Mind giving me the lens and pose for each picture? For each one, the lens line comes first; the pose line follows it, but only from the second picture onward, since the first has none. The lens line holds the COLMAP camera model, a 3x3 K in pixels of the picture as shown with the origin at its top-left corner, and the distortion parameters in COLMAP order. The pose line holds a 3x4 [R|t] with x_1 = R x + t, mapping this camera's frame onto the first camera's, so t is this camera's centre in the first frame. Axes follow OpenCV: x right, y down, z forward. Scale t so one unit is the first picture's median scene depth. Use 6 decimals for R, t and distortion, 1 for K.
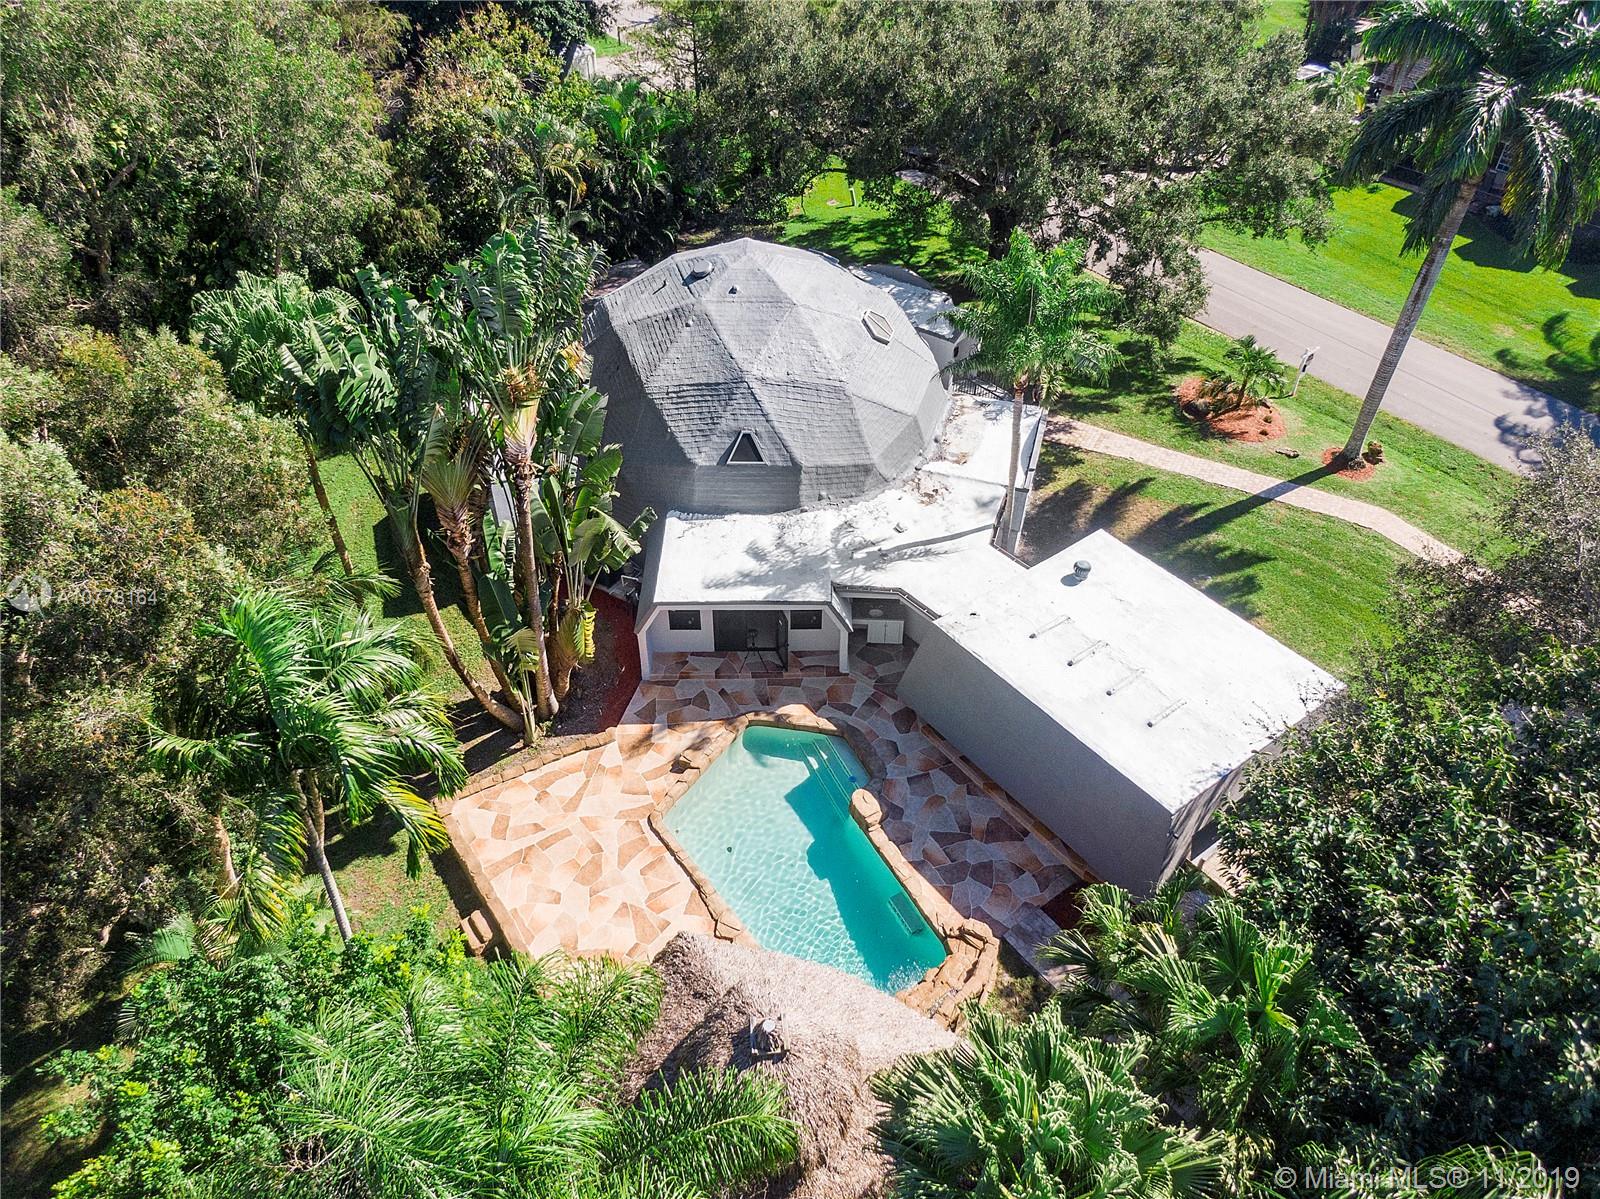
lens RADIAL K [[1060.1, 0, 767.6], [0, 1060.1, 597.9], [0, 0, 1]] dist [0.000677, -0.005636]
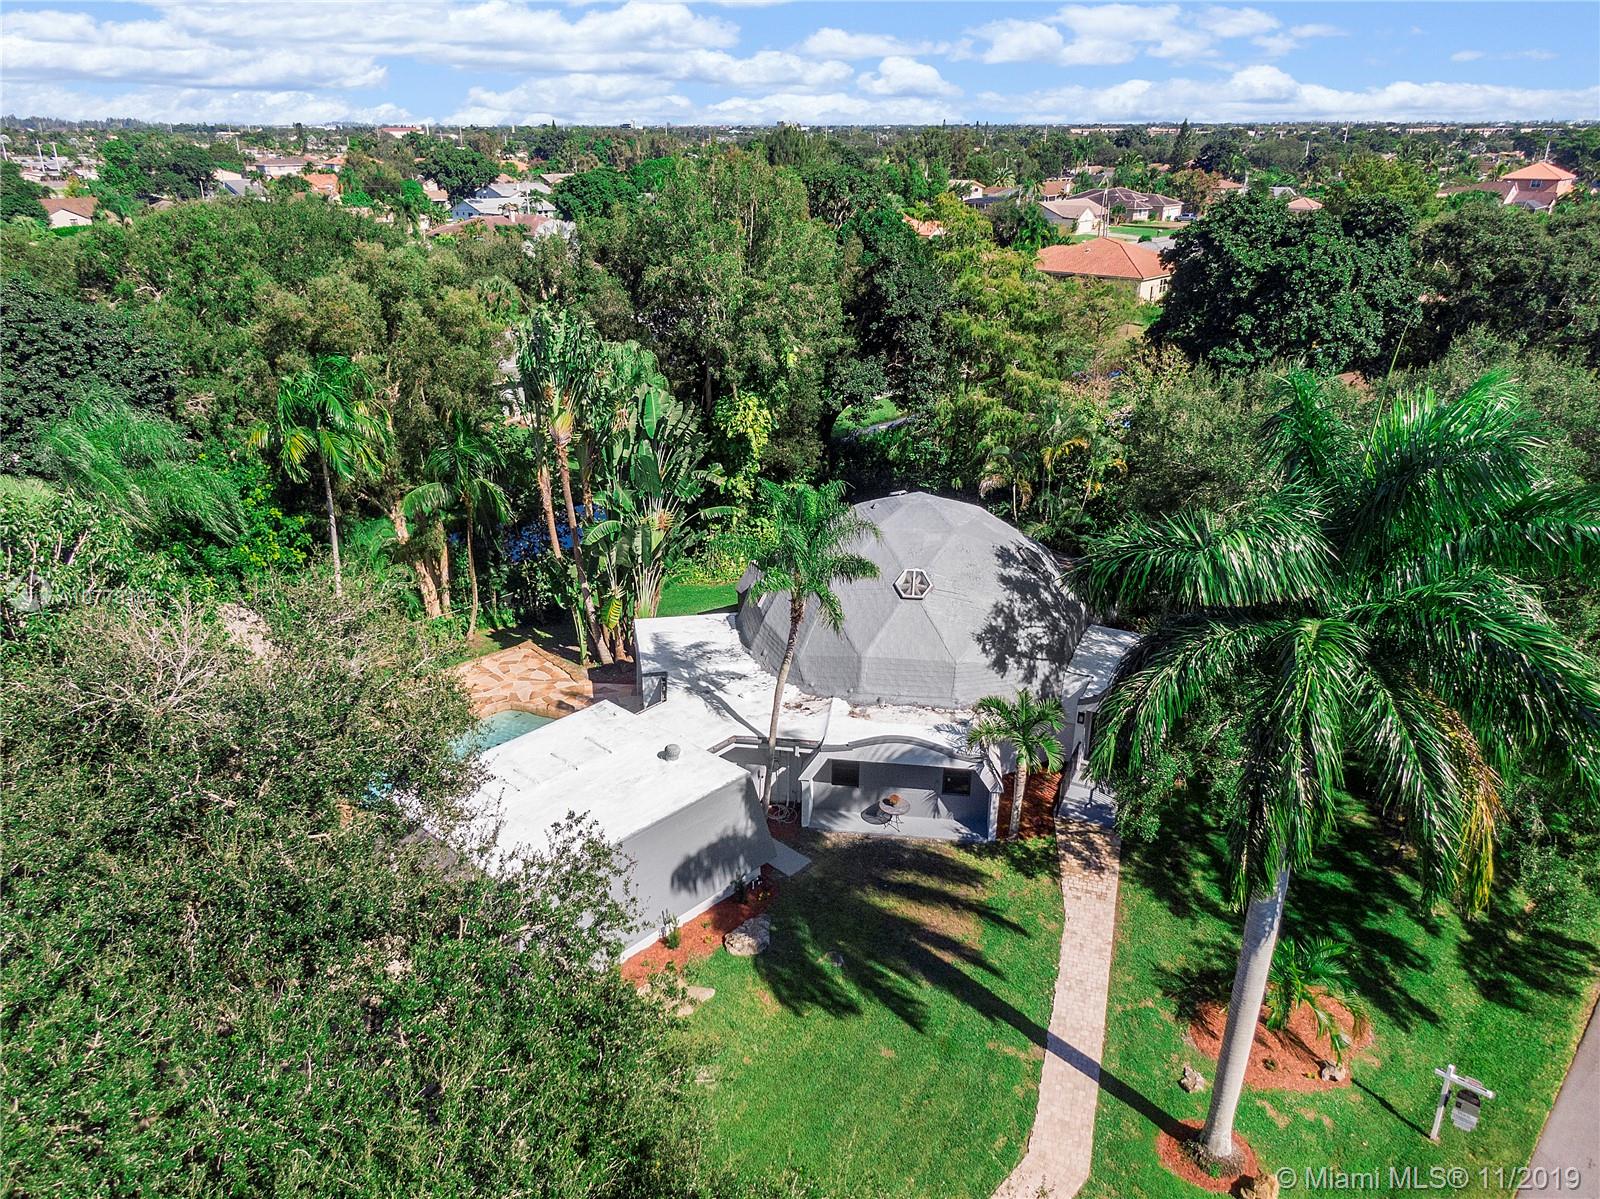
lens RADIAL K [[1060.1, 0, 767.6], [0, 1060.1, 597.9], [0, 0, 1]] dist [0.000677, -0.005636]
pose [[0.195535, 0.385801, -0.901623, 0.944463], [-0.674811, 0.720045, 0.161758, -0.290959], [0.711615, 0.576796, 0.401136, 0.437749]]
